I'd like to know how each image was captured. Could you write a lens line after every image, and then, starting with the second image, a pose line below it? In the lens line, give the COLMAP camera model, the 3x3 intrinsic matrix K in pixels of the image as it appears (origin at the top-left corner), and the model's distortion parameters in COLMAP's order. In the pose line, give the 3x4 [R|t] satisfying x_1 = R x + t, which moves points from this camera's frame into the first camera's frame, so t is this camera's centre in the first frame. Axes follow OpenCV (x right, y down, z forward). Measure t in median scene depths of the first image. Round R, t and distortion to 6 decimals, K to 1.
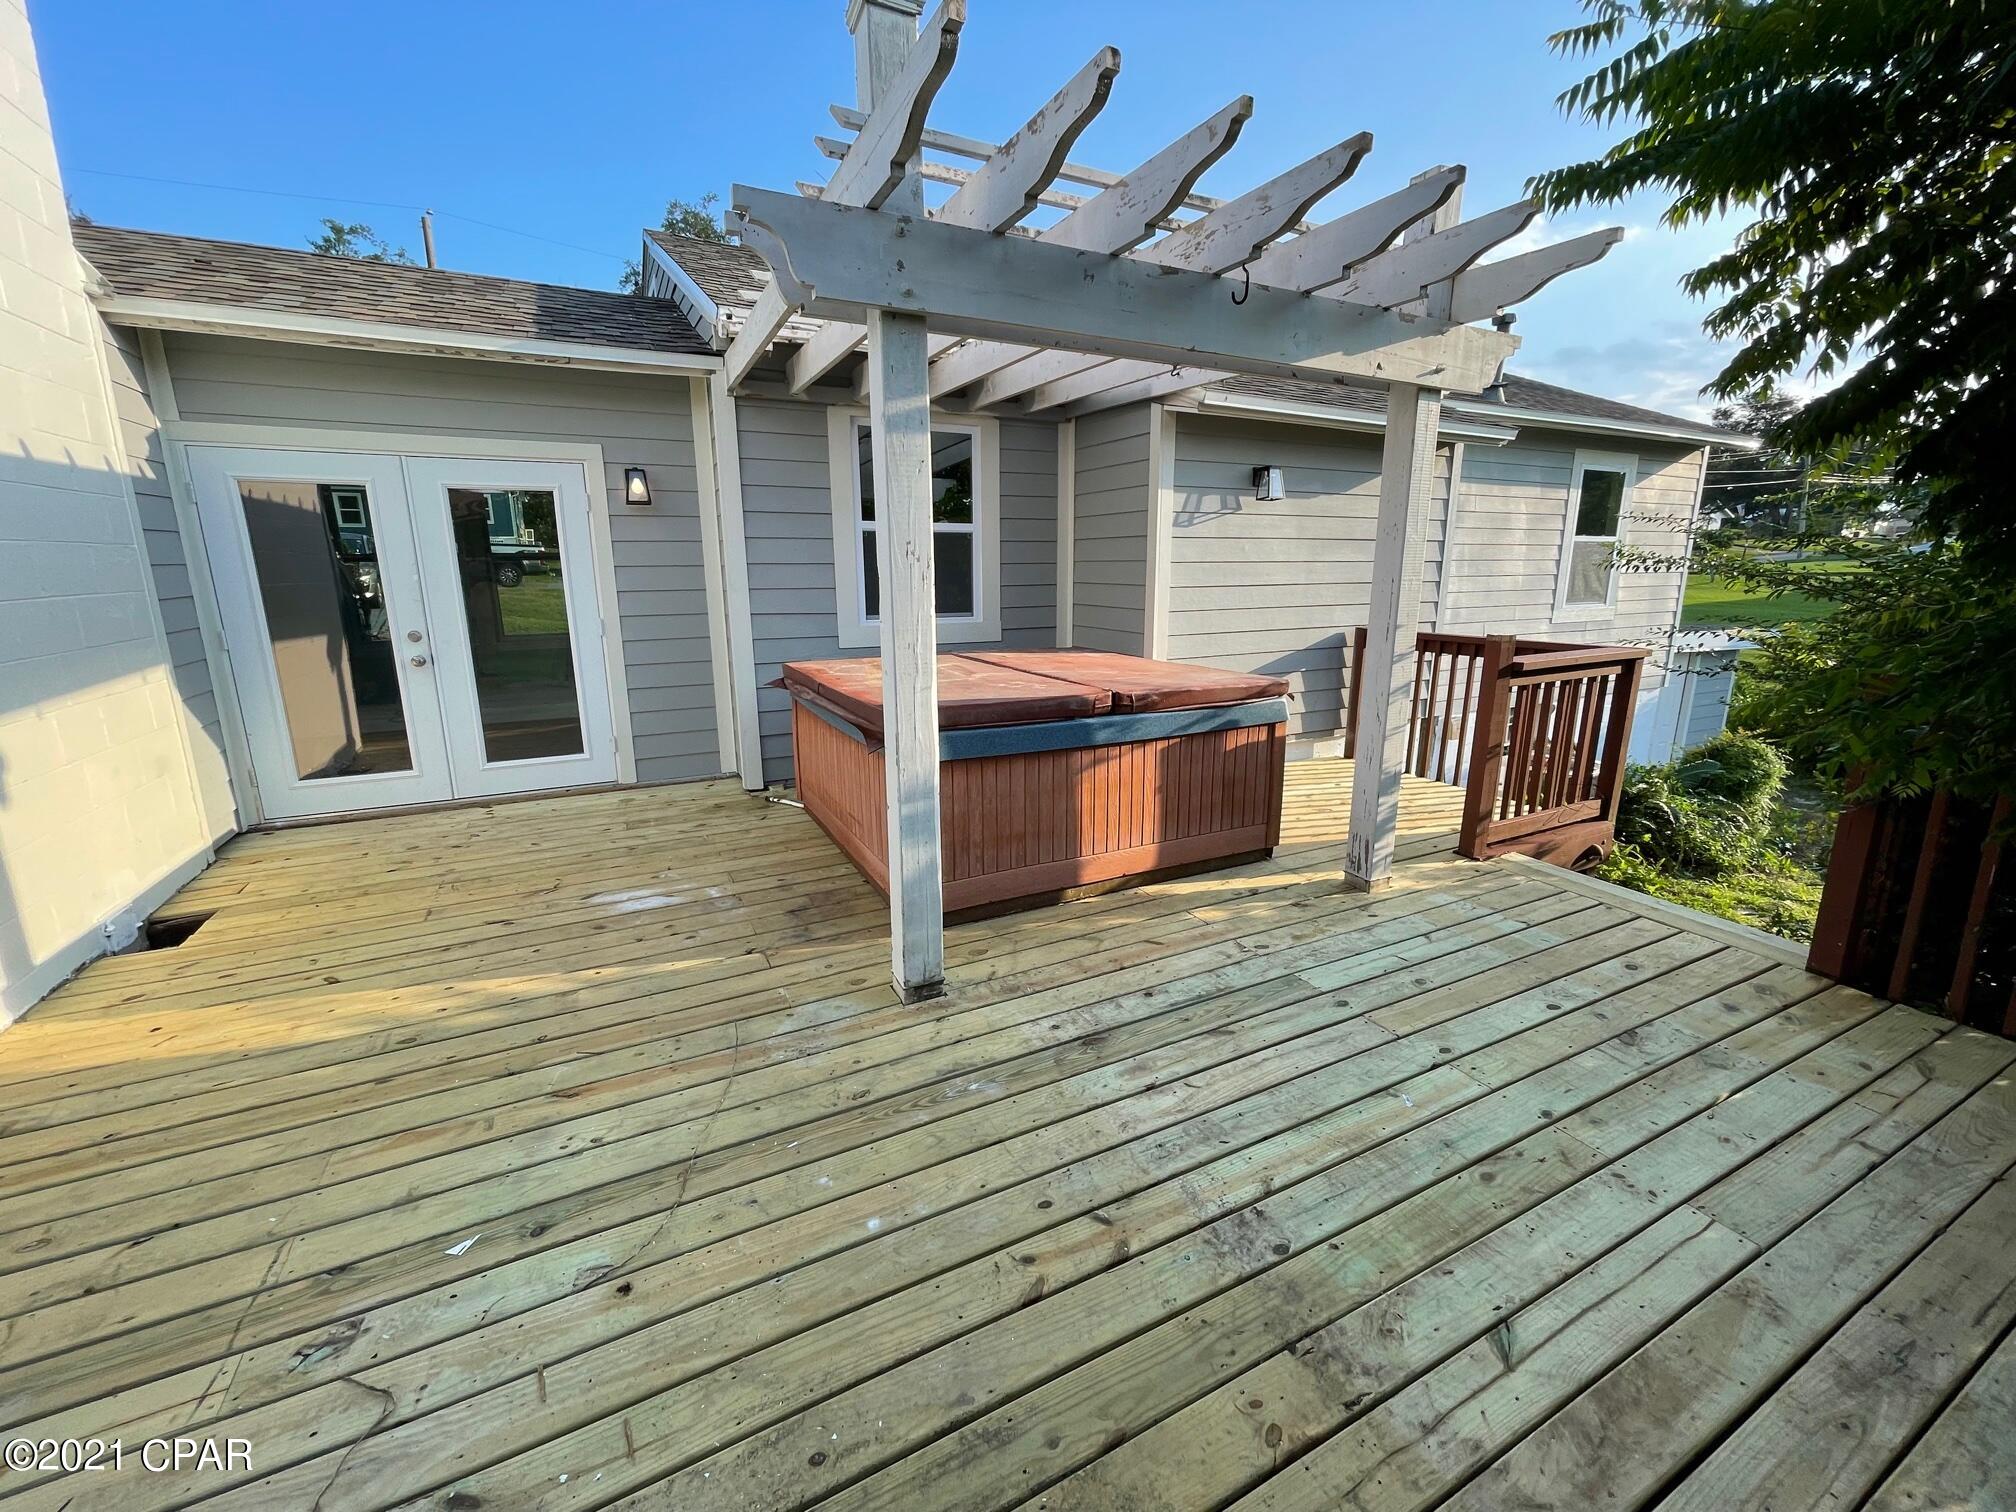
lens RADIAL K [[820.9, 0, 1008.0], [0, 820.9, 756.0], [0, 0, 1]] dist [-0.001273, 0.000475]
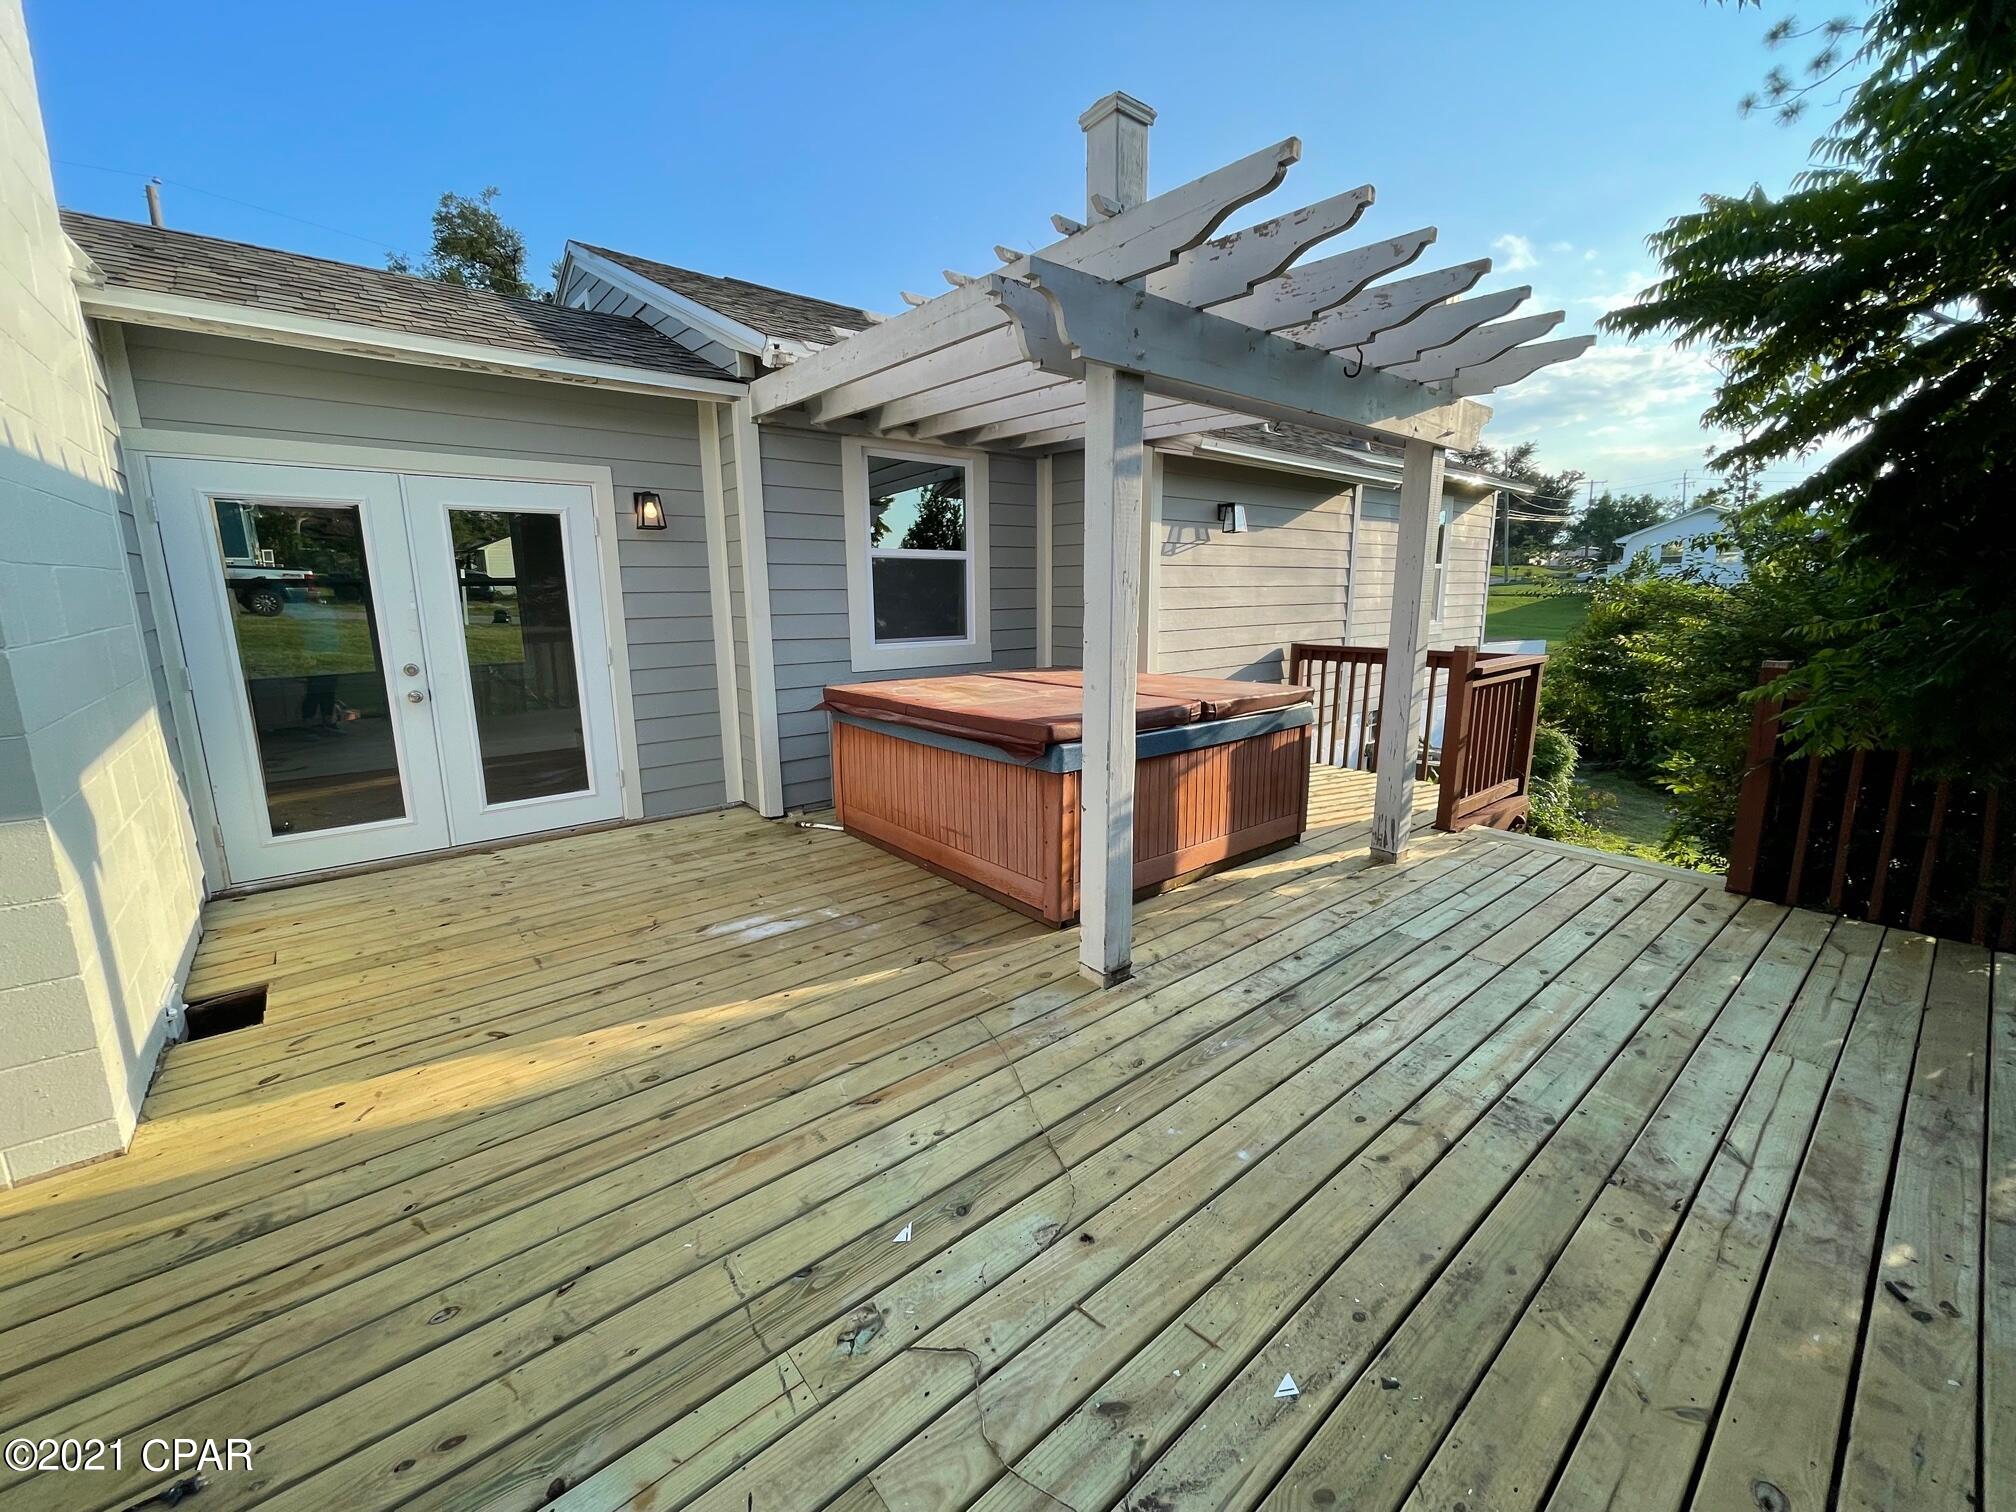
lens RADIAL K [[820.9, 0, 1008.0], [0, 820.9, 756.0], [0, 0, 1]] dist [-0.001273, 0.000475]
pose [[0.973904, -0.047696, 0.221892, -0.369321], [0.053930, 0.998300, -0.022116, 0.007131], [-0.220460, 0.033506, 0.974820, -0.040432]]
